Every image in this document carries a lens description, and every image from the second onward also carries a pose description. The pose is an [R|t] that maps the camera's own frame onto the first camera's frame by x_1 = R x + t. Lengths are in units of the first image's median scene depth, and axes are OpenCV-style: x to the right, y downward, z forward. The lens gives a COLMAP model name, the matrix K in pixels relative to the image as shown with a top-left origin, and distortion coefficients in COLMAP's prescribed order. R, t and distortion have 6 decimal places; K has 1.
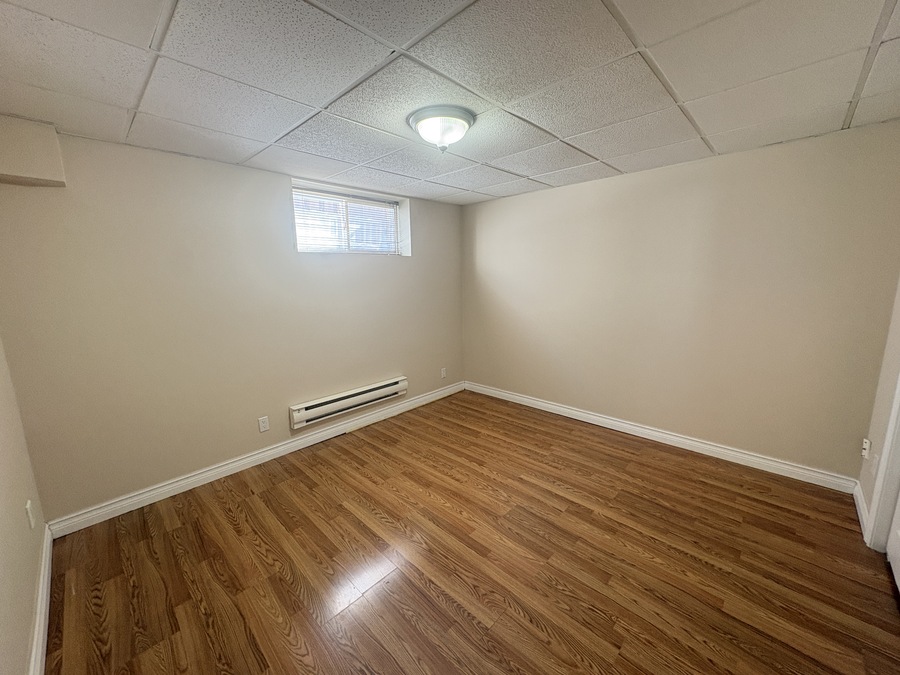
lens RADIAL K [[359.0, 0, 450.0], [0, 359.0, 337.5], [0, 0, 1]] dist [0.000471, -0.000083]
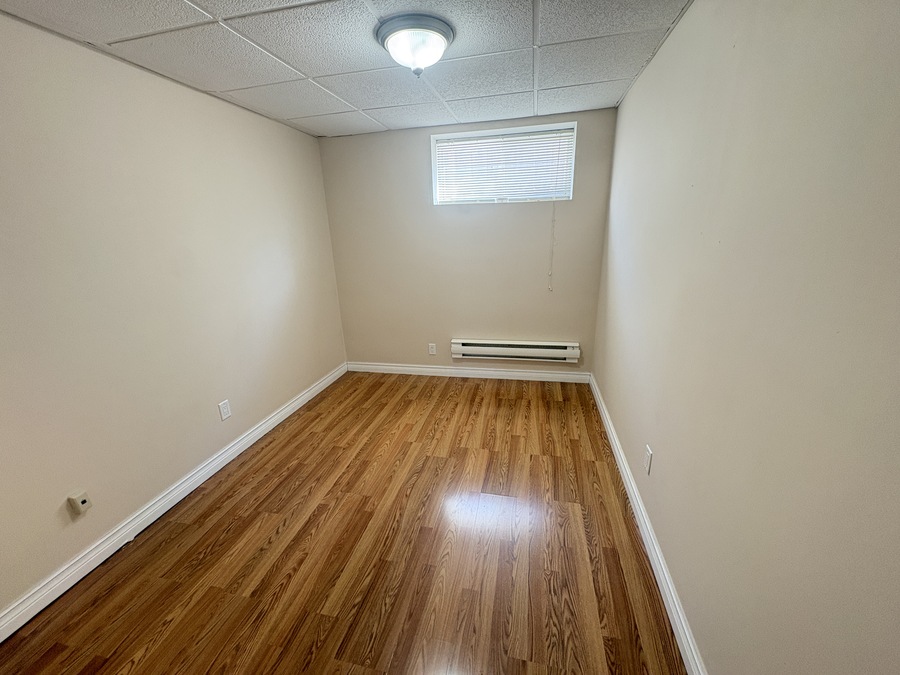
lens RADIAL K [[352.1, 0, 450.0], [0, 352.1, 337.5], [0, 0, 1]] dist [0.000337, 0.000000]
pose [[0.521396, 0.259077, -0.813035, 0.671700], [-0.119480, 0.965575, 0.231062, -0.108950], [0.844908, -0.023334, 0.534402, 0.491687]]
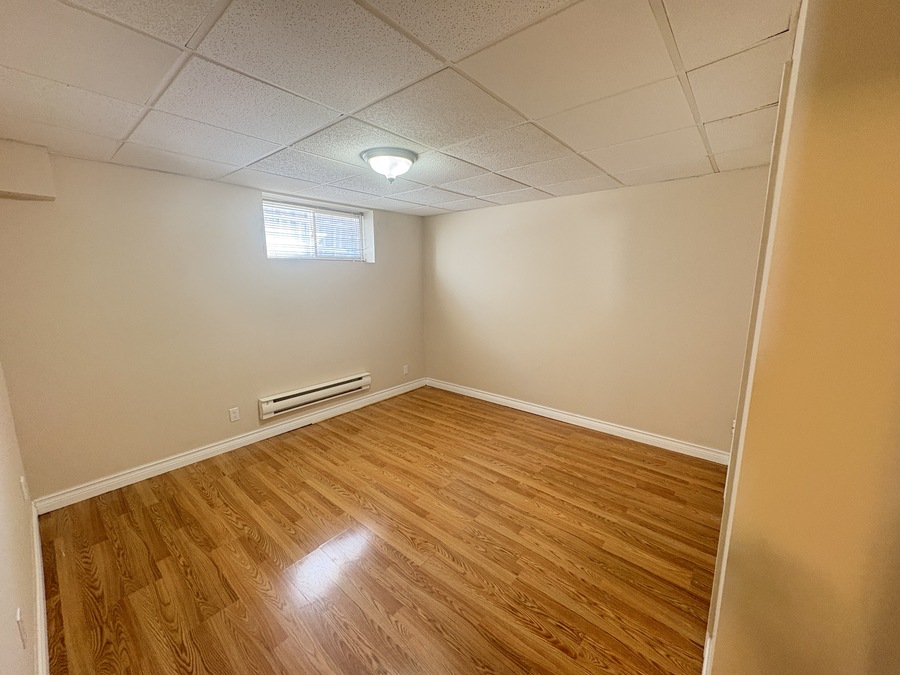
lens RADIAL K [[359.0, 0, 450.0], [0, 359.0, 337.5], [0, 0, 1]] dist [0.000471, -0.000083]
pose [[0.997860, 0.006316, 0.065075, 0.086023], [-0.006162, 0.999978, -0.002562, 0.004981], [-0.065089, 0.002156, 0.997877, -0.180411]]
